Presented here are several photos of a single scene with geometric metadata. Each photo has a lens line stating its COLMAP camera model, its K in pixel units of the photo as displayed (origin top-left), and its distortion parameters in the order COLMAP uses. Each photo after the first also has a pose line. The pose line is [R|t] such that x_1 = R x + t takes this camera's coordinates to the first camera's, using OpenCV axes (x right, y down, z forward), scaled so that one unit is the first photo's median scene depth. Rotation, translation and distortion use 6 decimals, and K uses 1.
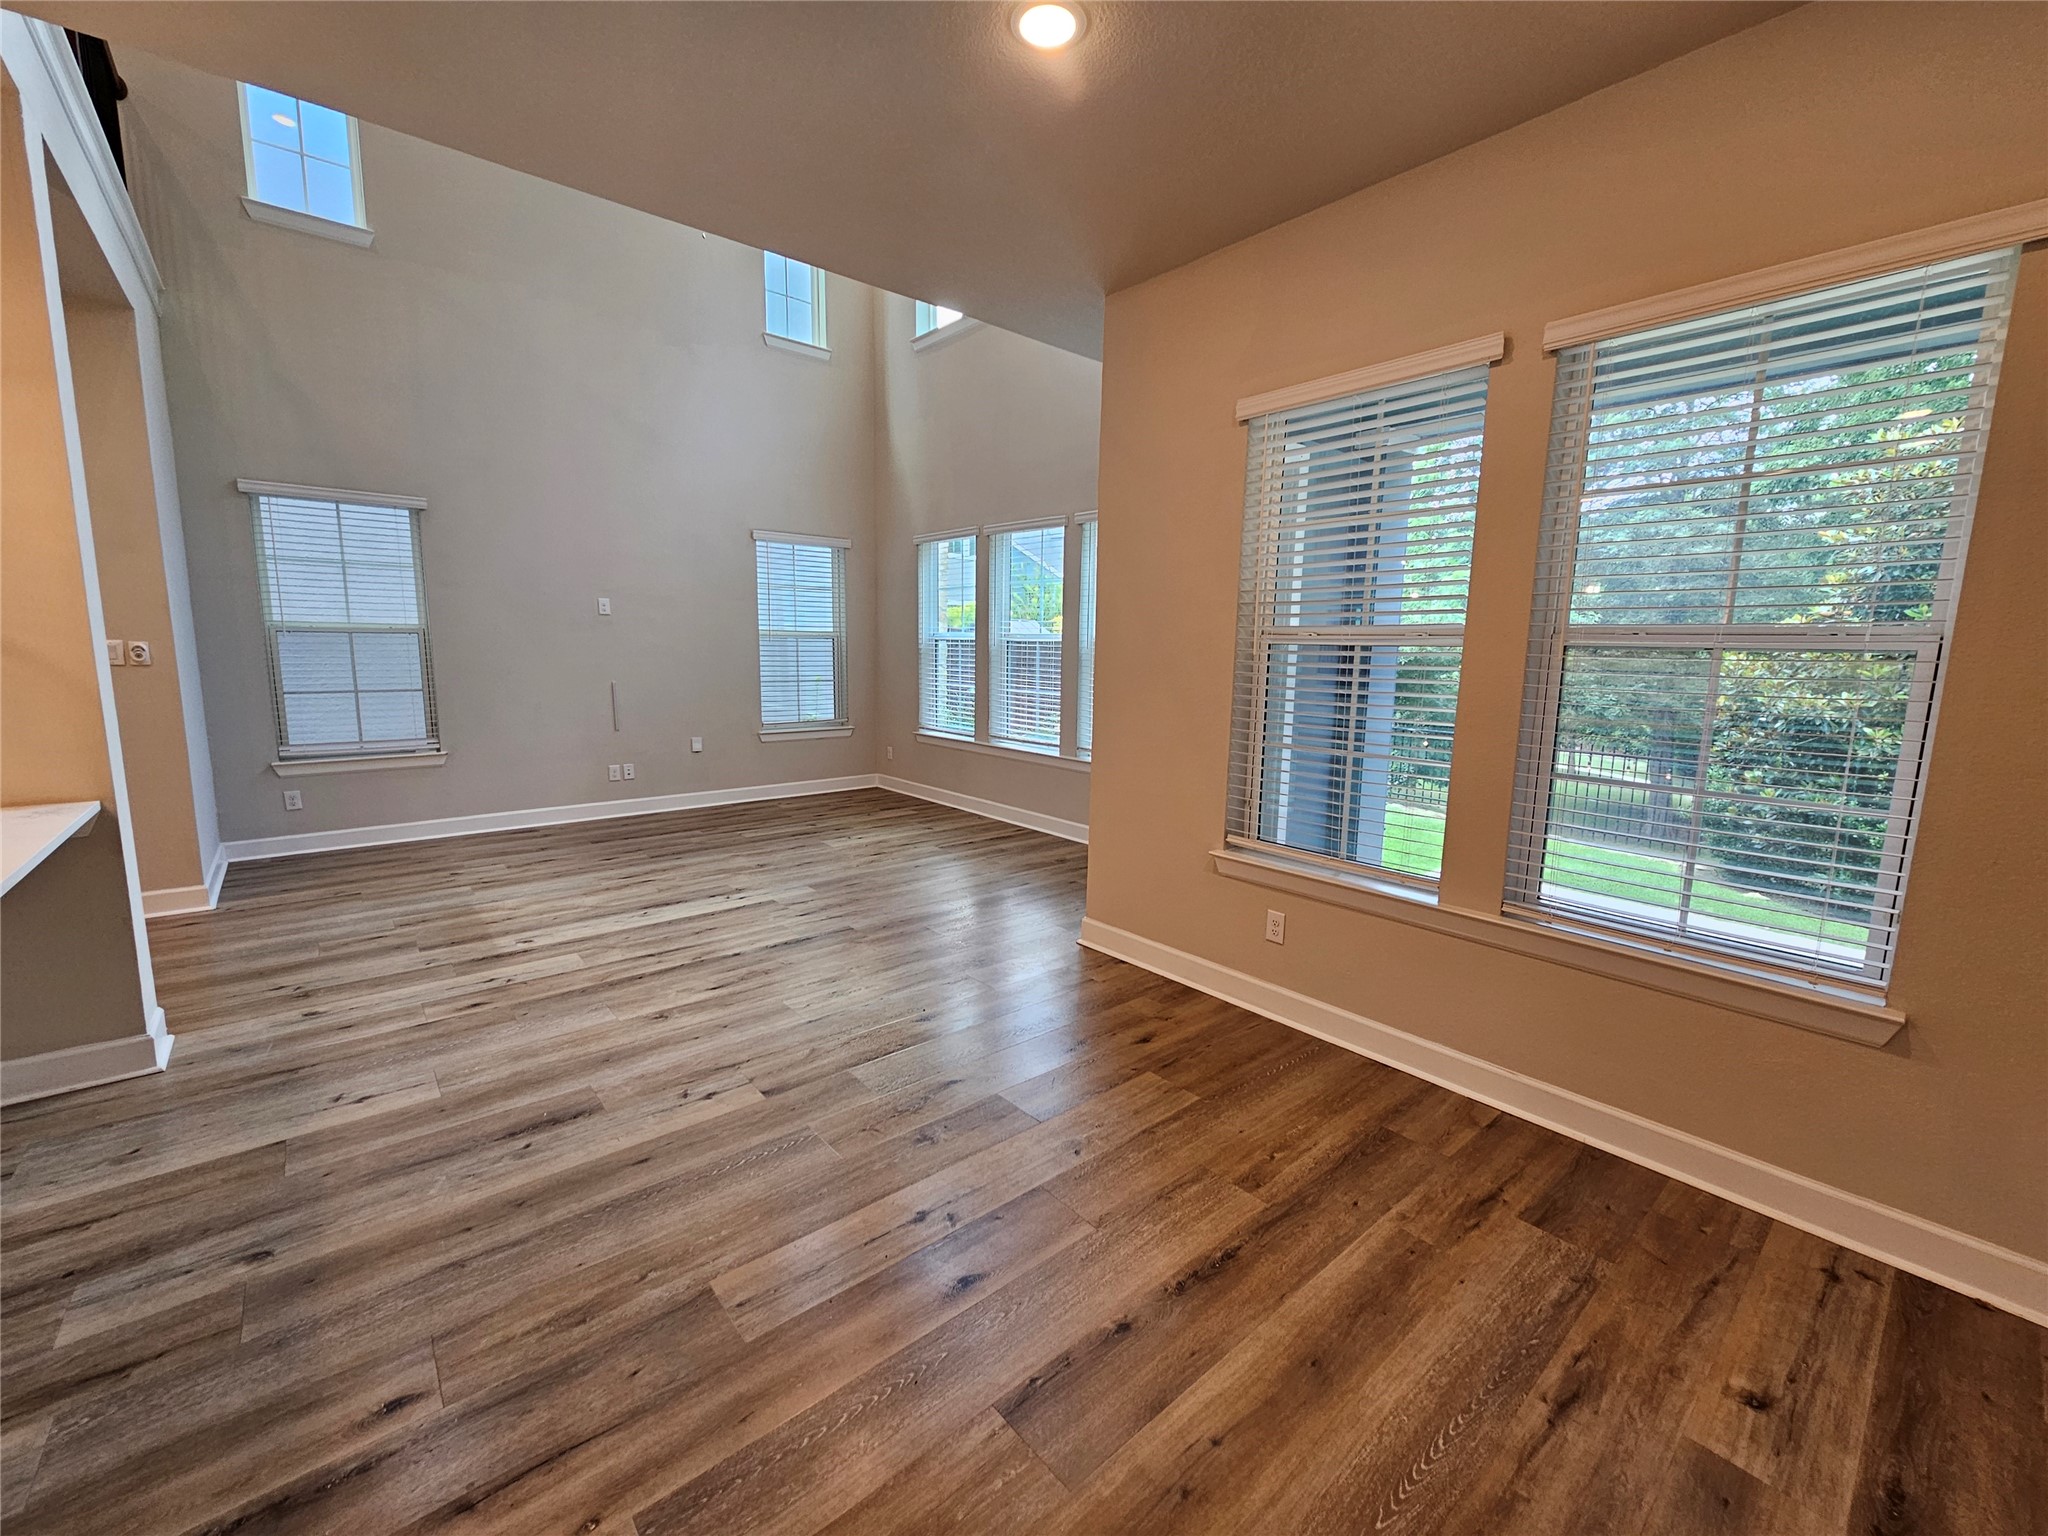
lens RADIAL K [[837.0, 0, 1031.1], [0, 837.0, 760.6], [0, 0, 1]] dist [-0.001338, 0.000272]
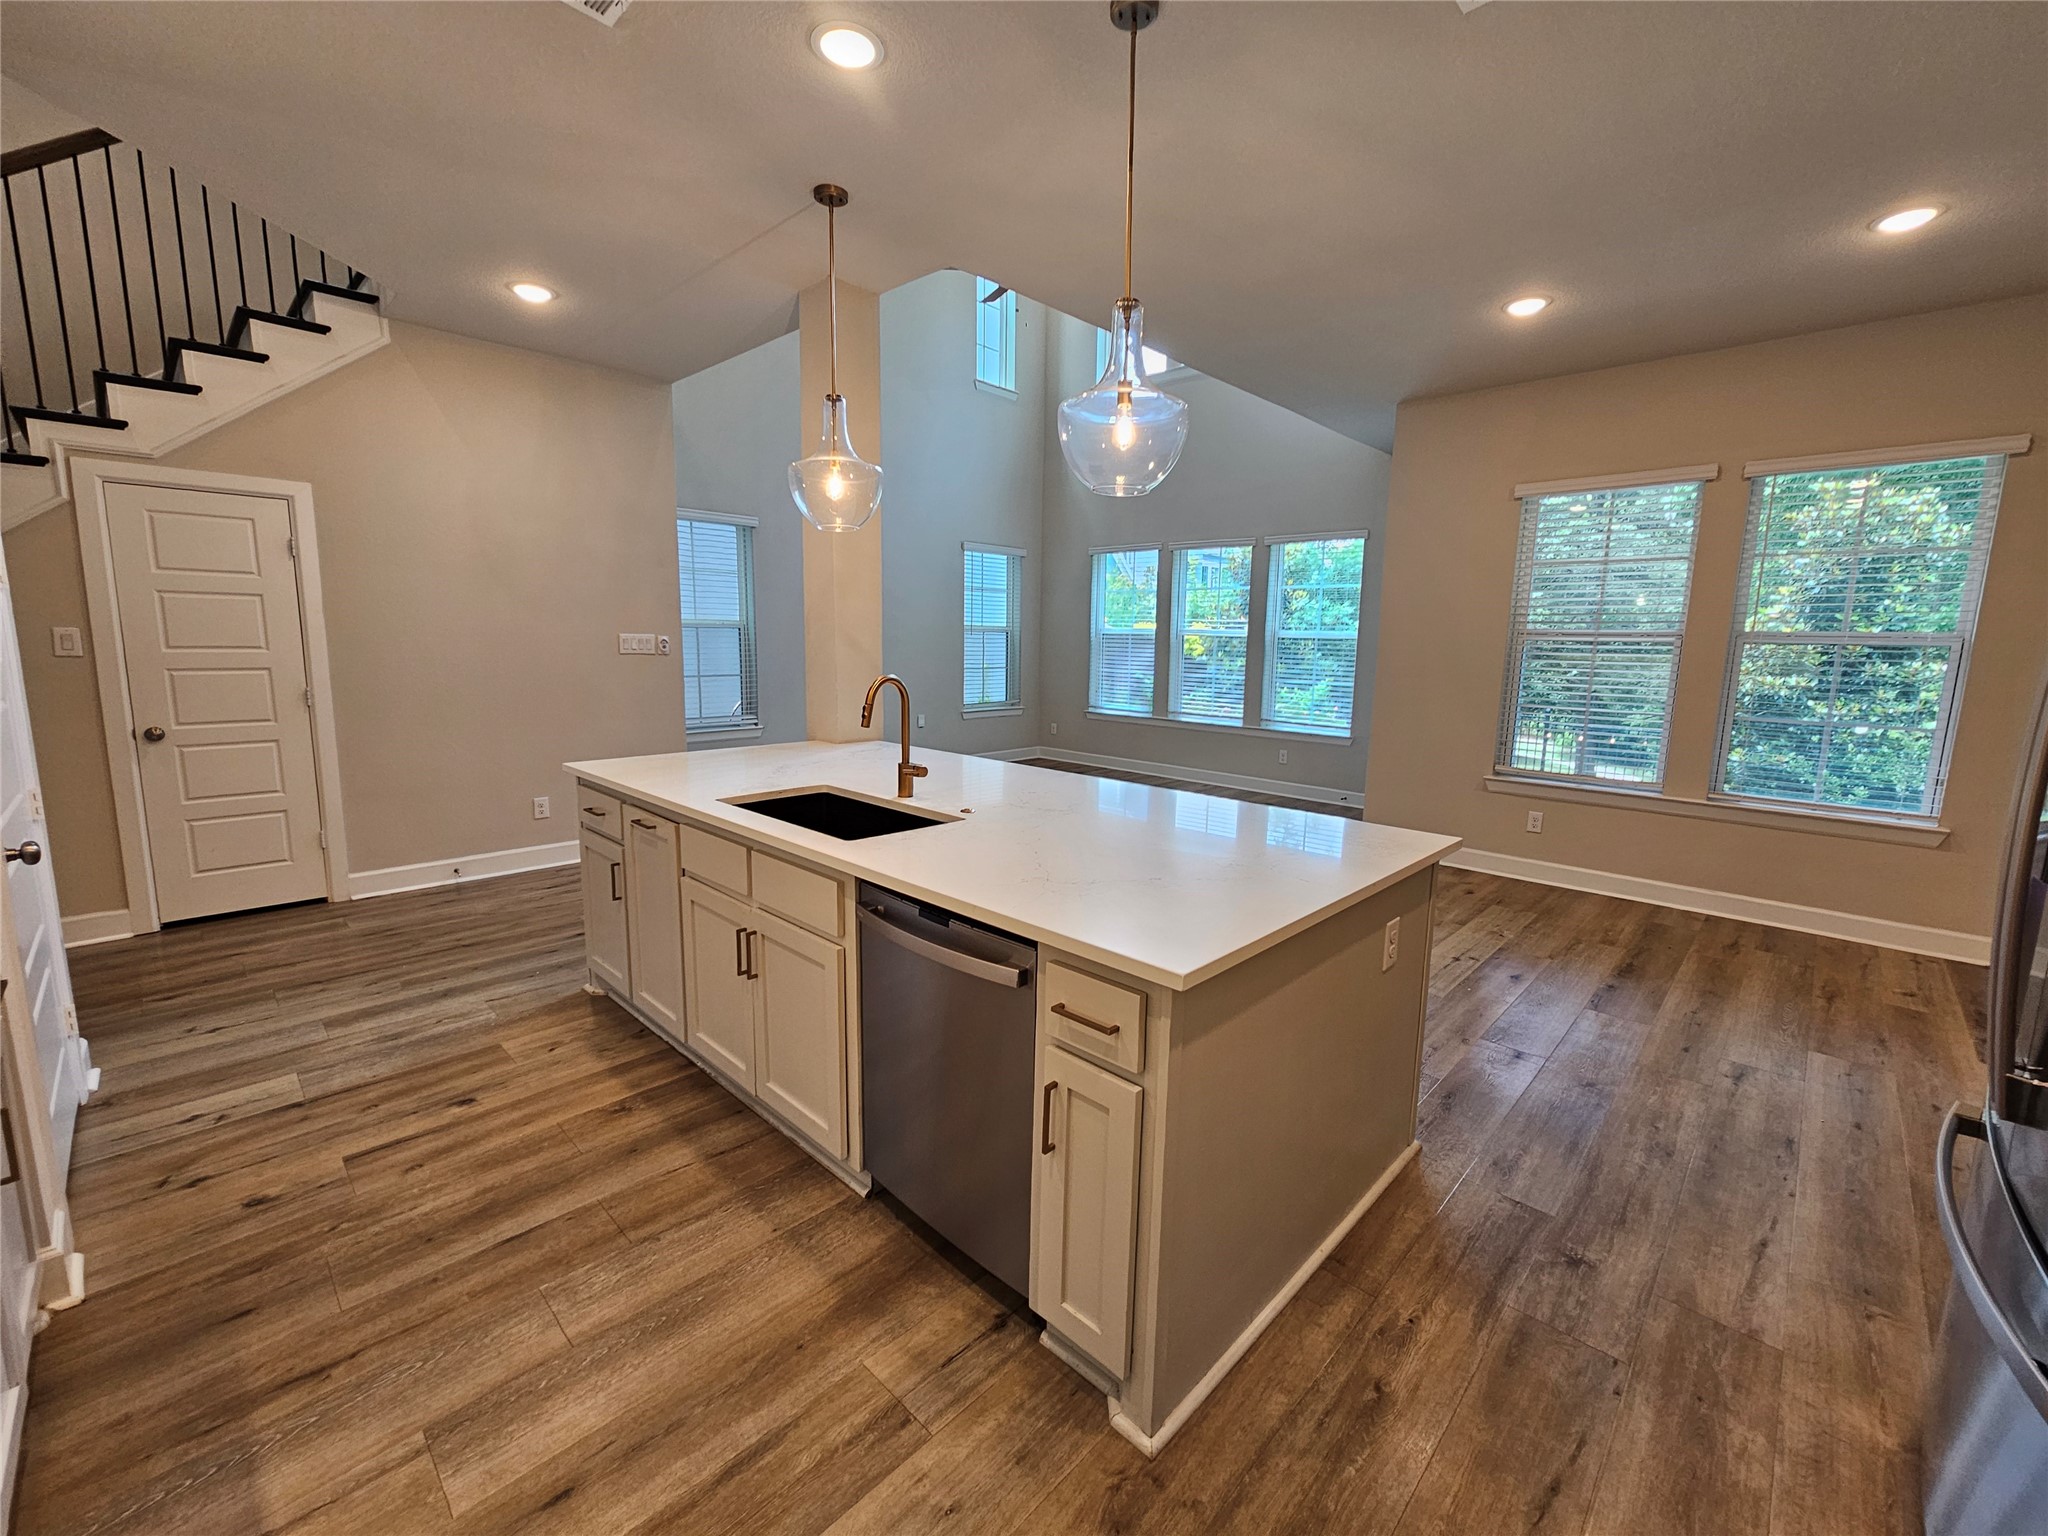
lens RADIAL K [[837.0, 0, 1034.5], [0, 837.0, 757.6], [0, 0, 1]] dist [-0.001338, 0.000272]
pose [[0.994974, -0.012301, 0.099378, -0.611269], [0.011644, 0.999906, 0.007185, 0.044189], [-0.099457, -0.005992, 0.995024, -0.354308]]
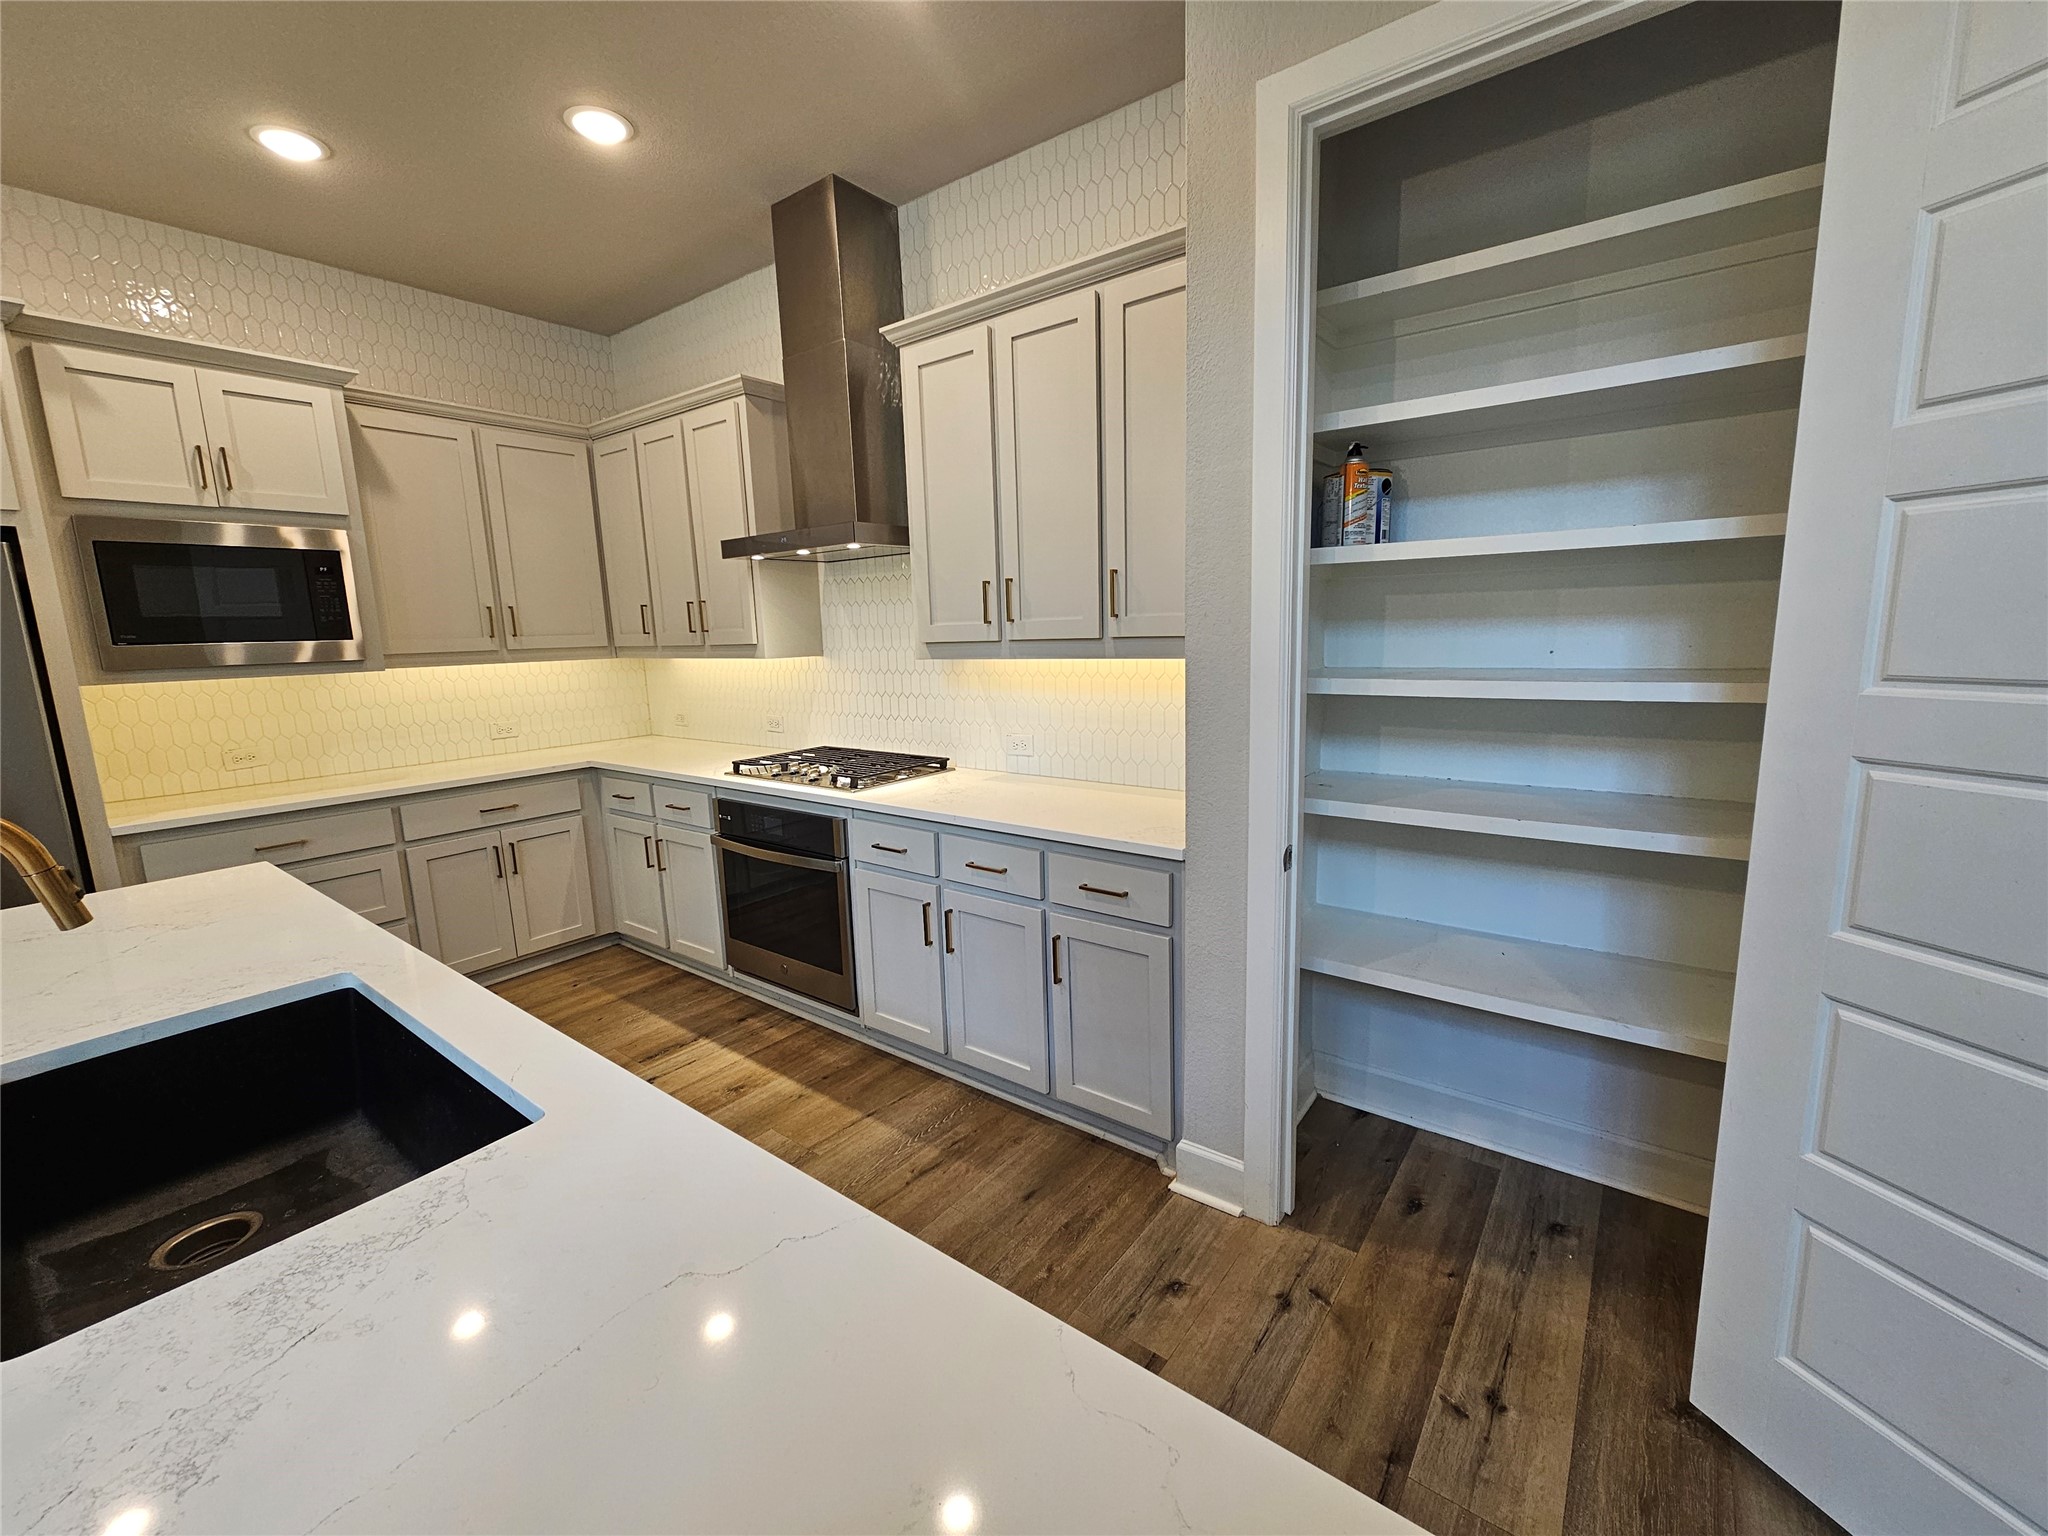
lens RADIAL K [[837.0, 0, 1032.2], [0, 837.0, 764.5], [0, 0, 1]] dist [-0.001338, 0.000272]
pose [[-0.976779, 0.046118, -0.209228, -0.871648], [-0.017541, 0.956066, 0.292627, -0.082124], [0.213532, 0.289502, -0.933056, 0.494599]]
